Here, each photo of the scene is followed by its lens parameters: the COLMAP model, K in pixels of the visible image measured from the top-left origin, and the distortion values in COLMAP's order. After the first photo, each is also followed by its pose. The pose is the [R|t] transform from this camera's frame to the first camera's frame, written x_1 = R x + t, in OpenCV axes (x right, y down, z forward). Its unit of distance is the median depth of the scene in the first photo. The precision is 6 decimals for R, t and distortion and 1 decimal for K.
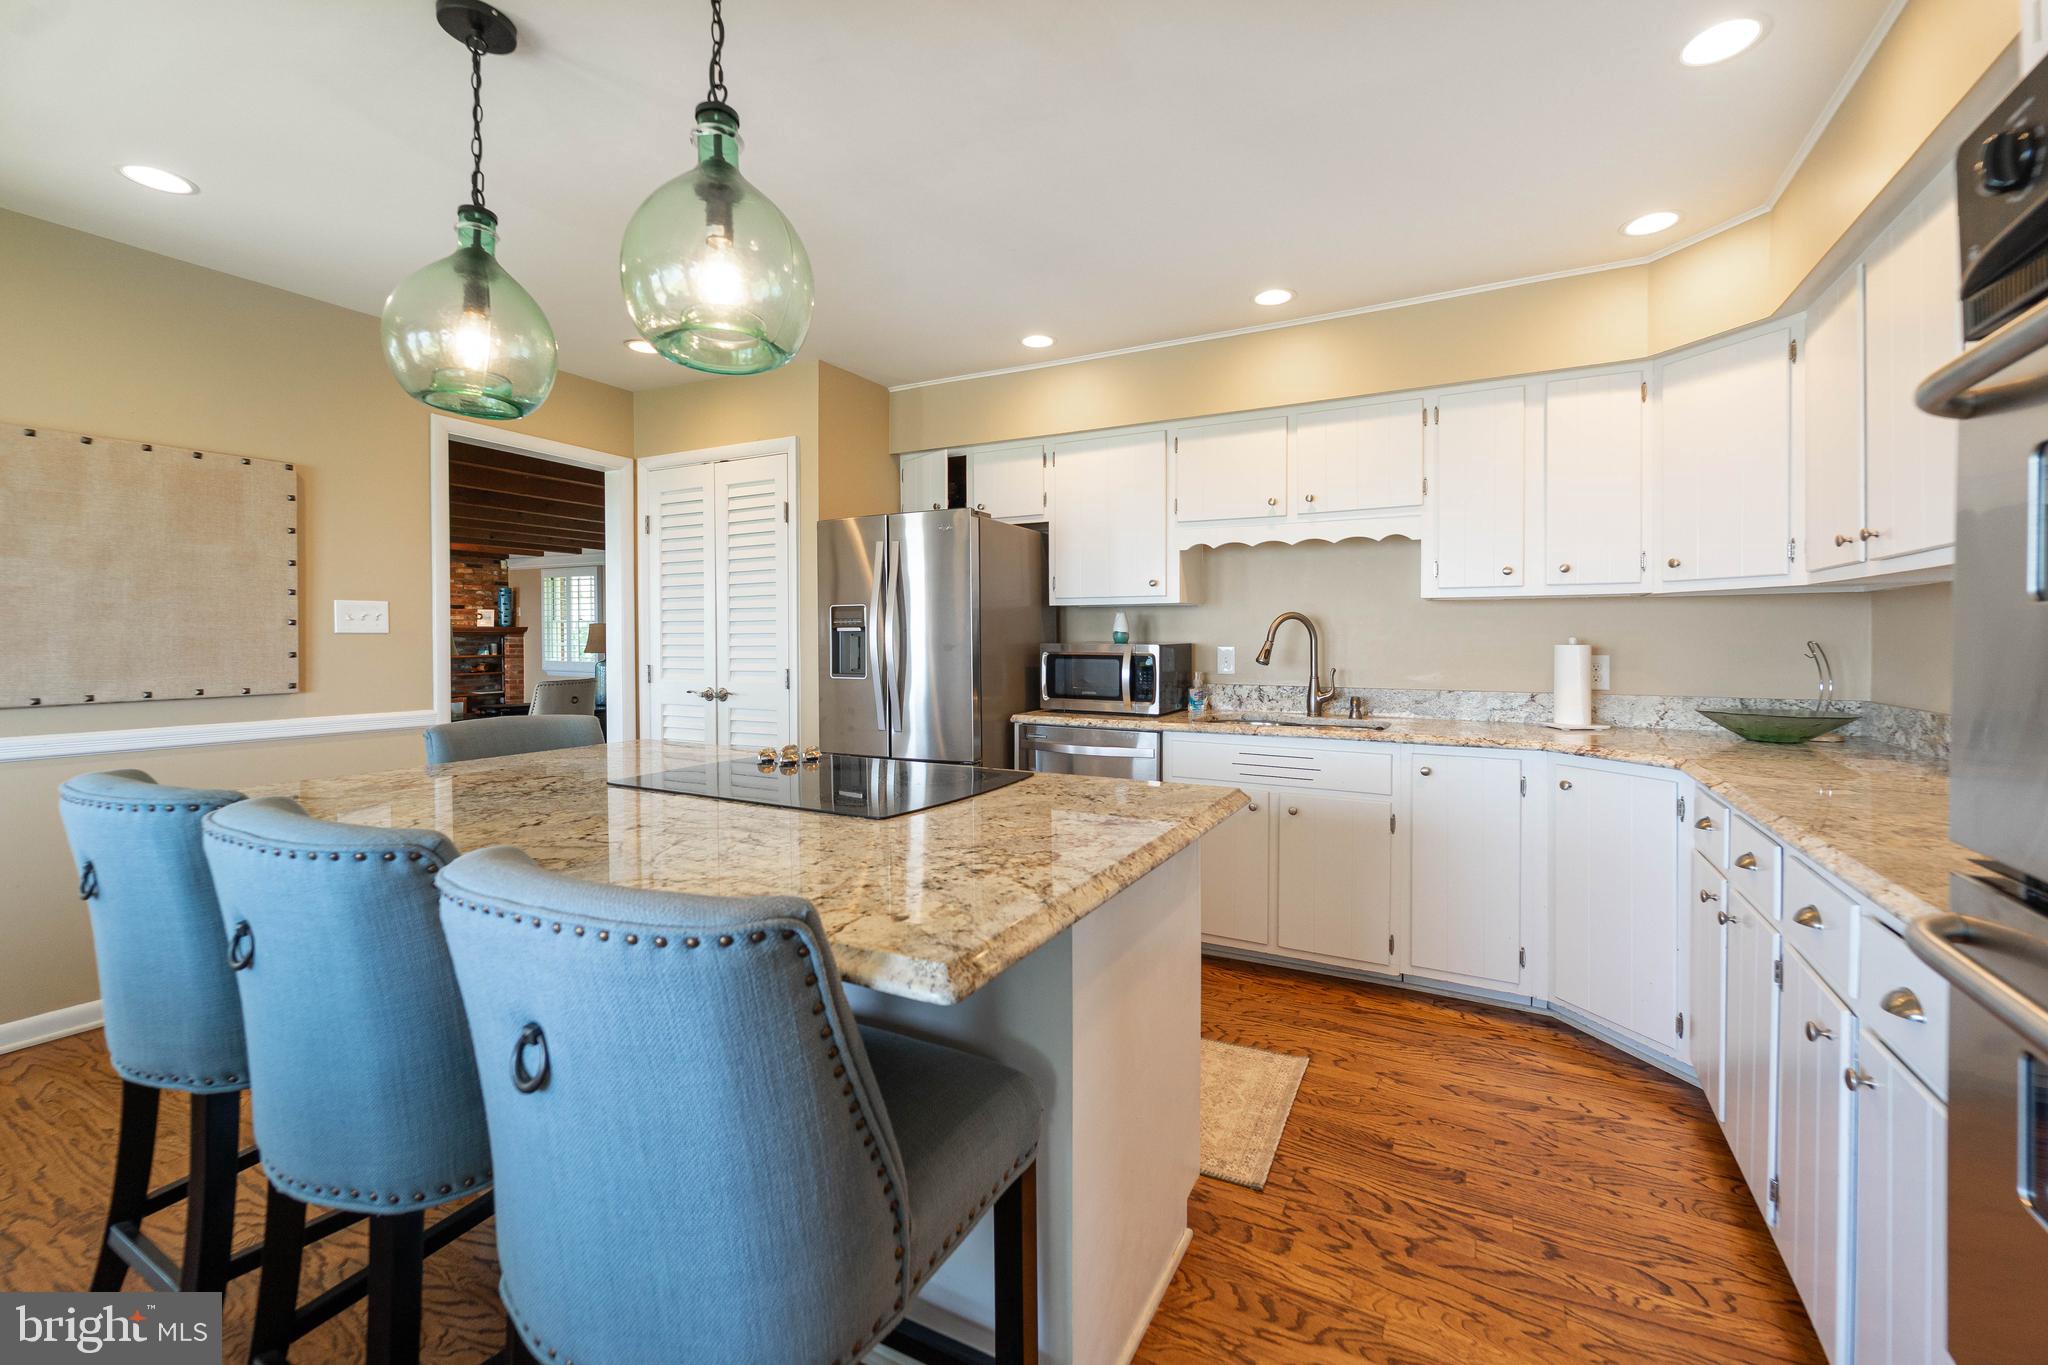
lens RADIAL K [[844.6, 0, 1053.4], [0, 844.6, 645.2], [0, 0, 1]] dist [0.013751, -0.002934]
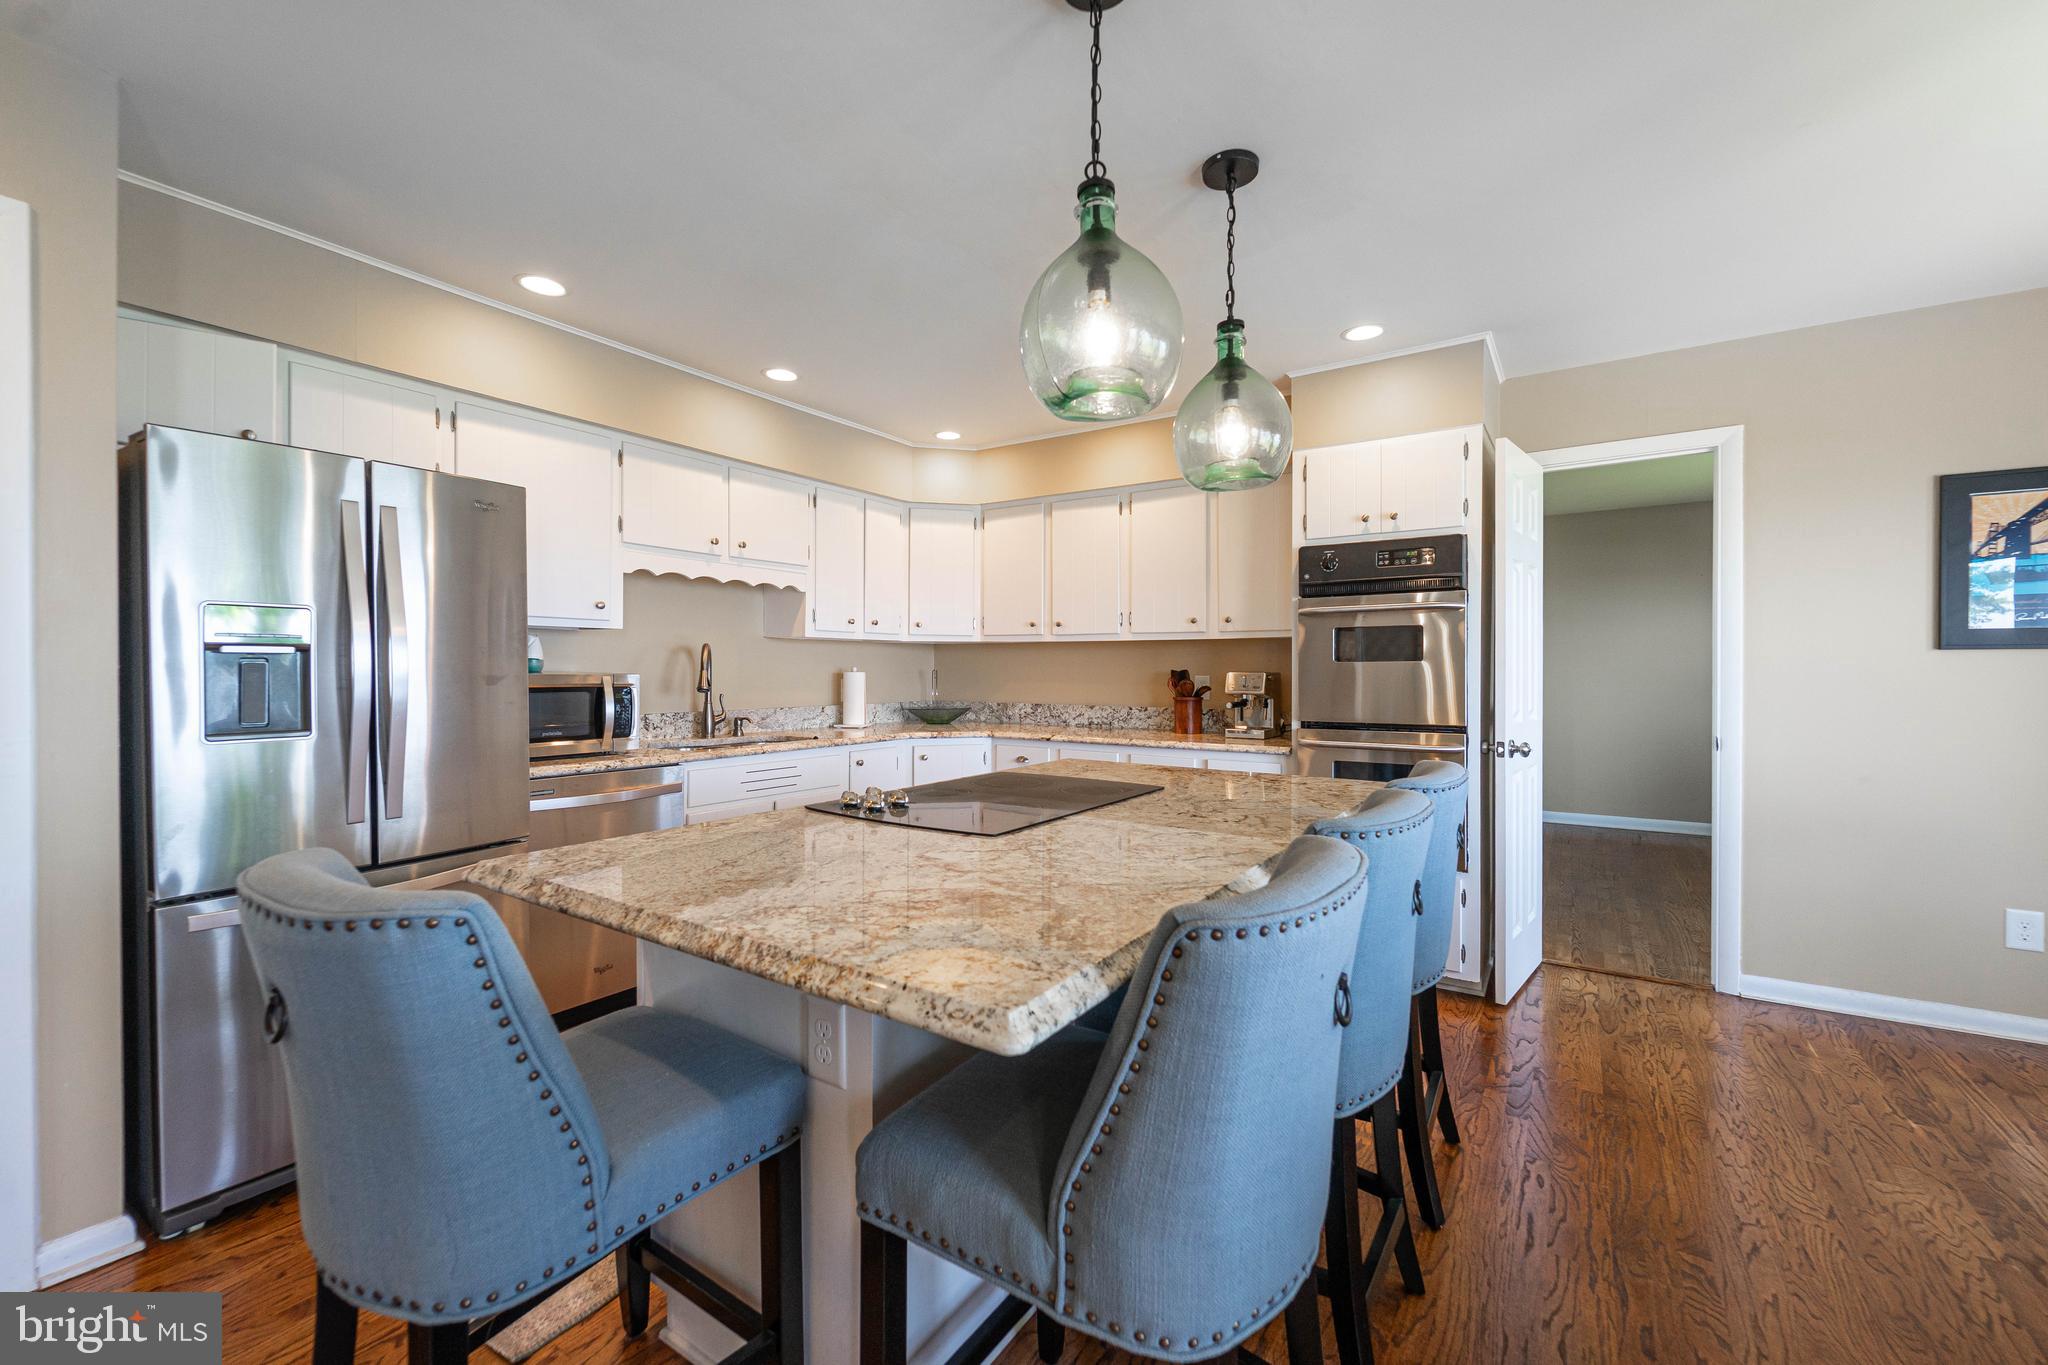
lens RADIAL K [[844.6, 0, 1023.7], [0, 844.6, 674.0], [0, 0, 1]] dist [0.013751, -0.002934]
pose [[0.104270, -0.006840, 0.994525, -0.748887], [0.006483, 0.999960, 0.006197, -0.003817], [-0.994528, 0.005801, 0.104310, 0.474897]]
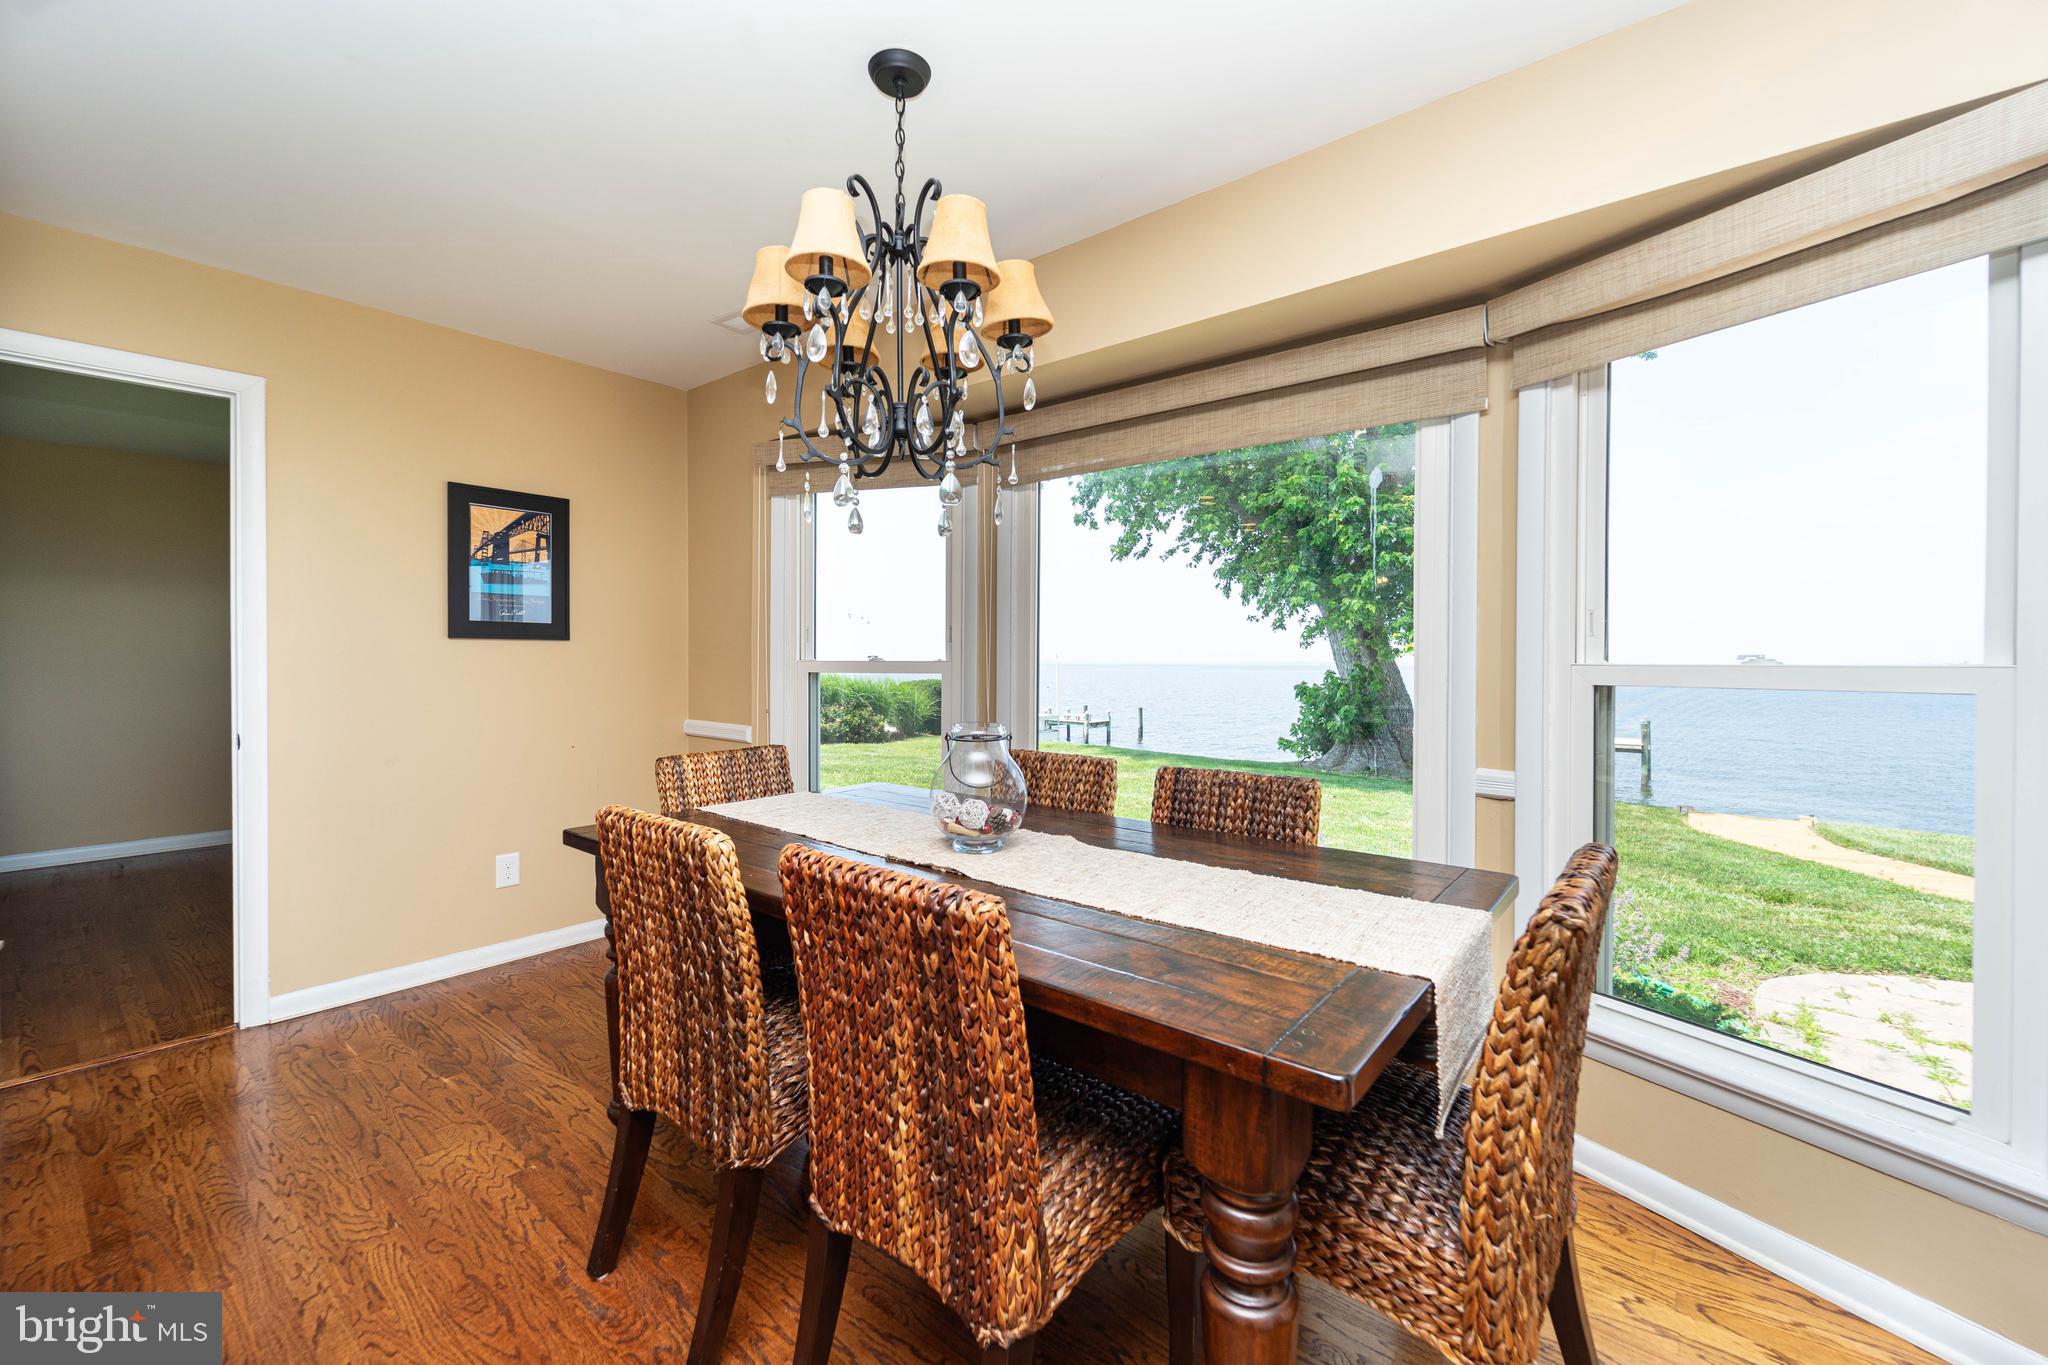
lens RADIAL K [[844.6, 0, 1032.3], [0, 844.6, 667.8], [0, 0, 1]] dist [0.013751, -0.002934]
pose [[-0.976951, -0.006958, 0.213348, -0.647850], [-0.003392, 0.999848, 0.017076, -0.002142], [-0.213435, 0.015958, -0.976827, 0.442910]]
